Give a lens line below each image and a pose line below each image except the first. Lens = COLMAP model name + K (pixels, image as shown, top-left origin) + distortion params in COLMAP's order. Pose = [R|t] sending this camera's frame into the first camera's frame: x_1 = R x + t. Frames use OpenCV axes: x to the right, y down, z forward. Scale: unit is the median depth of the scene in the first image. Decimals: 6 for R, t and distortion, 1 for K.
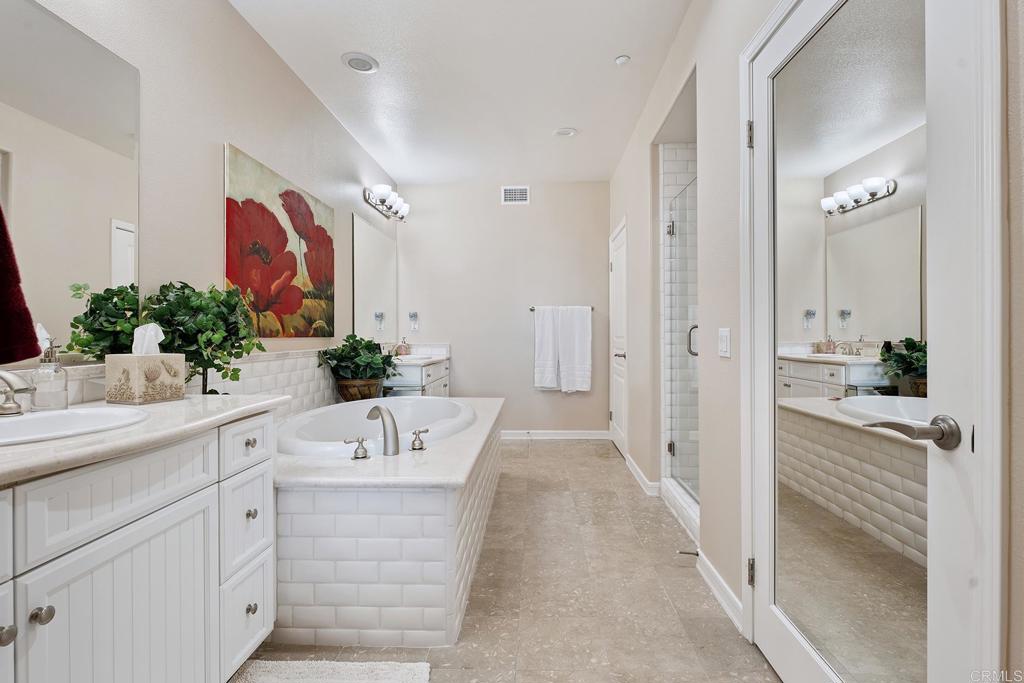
lens RADIAL K [[485.2, 0, 519.0], [0, 485.2, 335.9], [0, 0, 1]] dist [-0.017744, -0.000619]
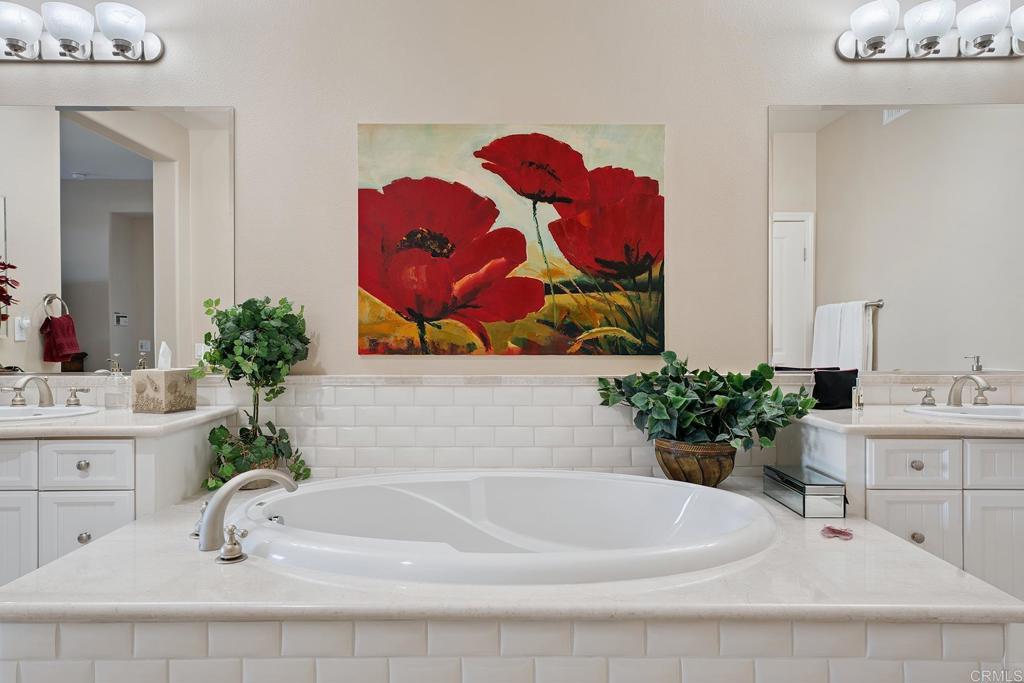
lens RADIAL K [[613.8, 0, 507.6], [0, 613.8, 340.2], [0, 0, 1]] dist [-0.000435, 0.001016]
pose [[0.039947, 0.006564, -0.999180, 0.419238], [-0.002241, 0.999976, 0.006479, -0.024788], [0.999199, 0.001980, 0.039961, 1.043053]]
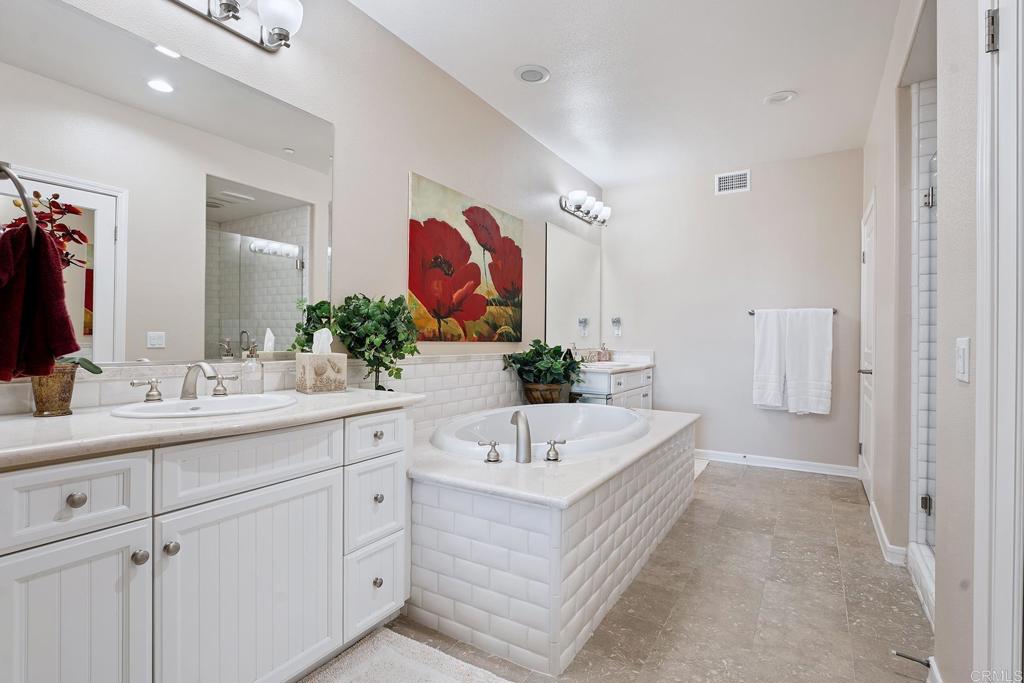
lens RADIAL K [[485.2, 0, 510.4], [0, 485.2, 340.8], [0, 0, 1]] dist [-0.017744, -0.000619]
pose [[0.870044, 0.014425, -0.492763, 0.151481], [-0.015450, 0.999879, 0.001990, -0.002445], [0.492731, 0.005882, 0.870162, 0.095959]]
